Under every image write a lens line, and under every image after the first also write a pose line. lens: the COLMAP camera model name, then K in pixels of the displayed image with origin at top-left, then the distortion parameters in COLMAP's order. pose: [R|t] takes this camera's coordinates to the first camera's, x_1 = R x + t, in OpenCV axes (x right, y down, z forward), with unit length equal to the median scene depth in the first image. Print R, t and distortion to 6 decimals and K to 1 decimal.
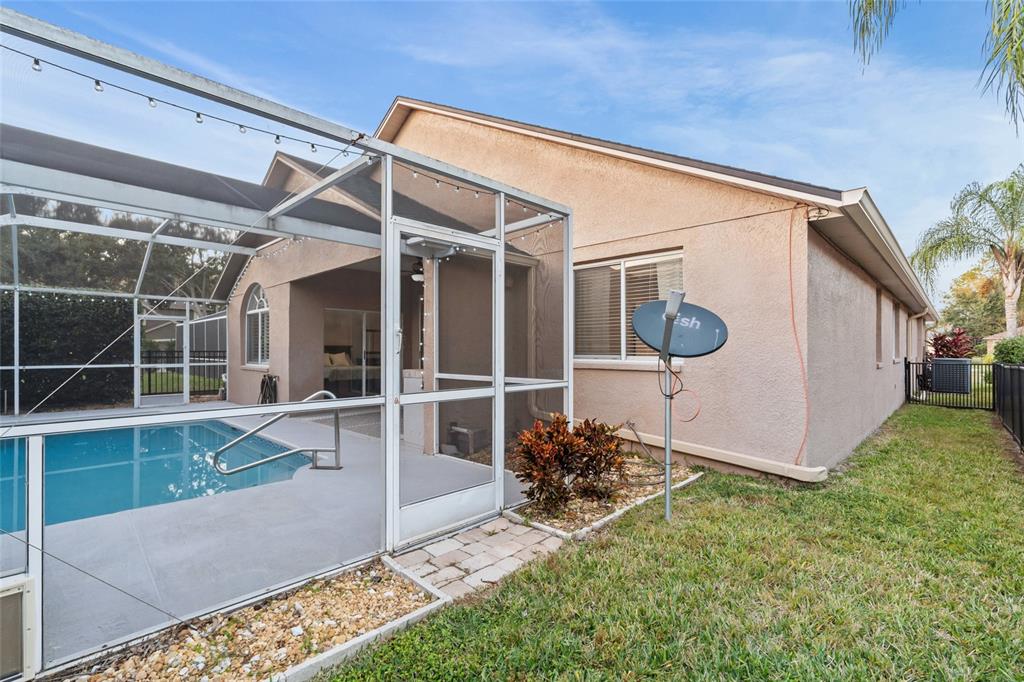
lens RADIAL K [[464.5, 0, 514.0], [0, 464.5, 344.7], [0, 0, 1]] dist [-0.002207, 0.000685]
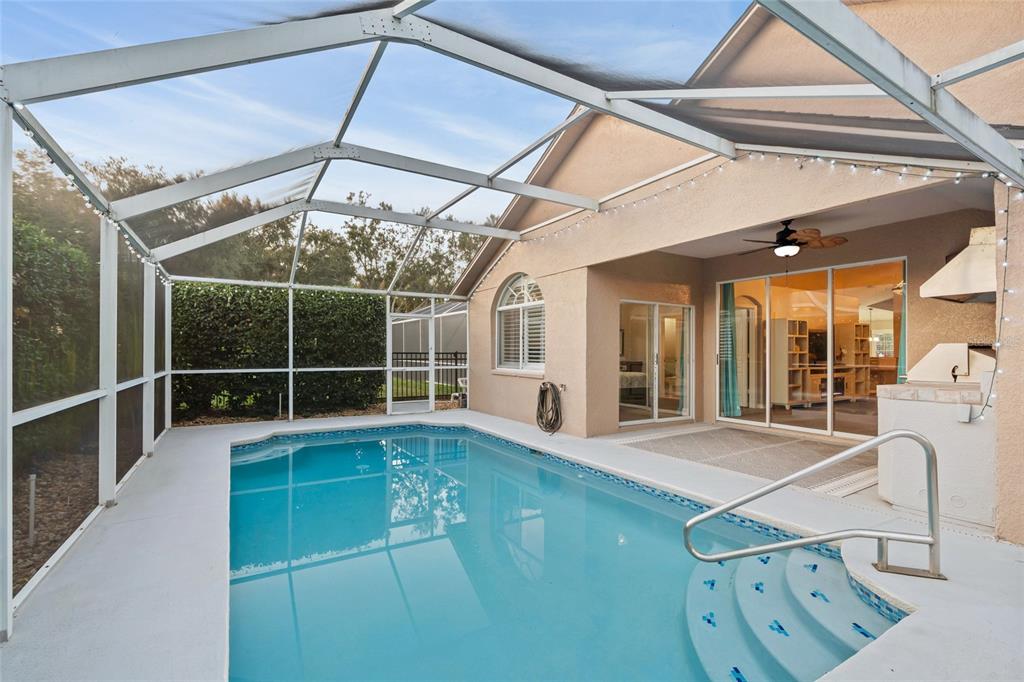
lens RADIAL K [[464.5, 0, 510.6], [0, 464.5, 345.3], [0, 0, 1]] dist [-0.002207, 0.000685]
pose [[0.968626, -0.002089, -0.248515, -0.349695], [0.001507, 0.999996, -0.002529, 0.001883], [0.248519, 0.002075, 0.968625, 0.169099]]
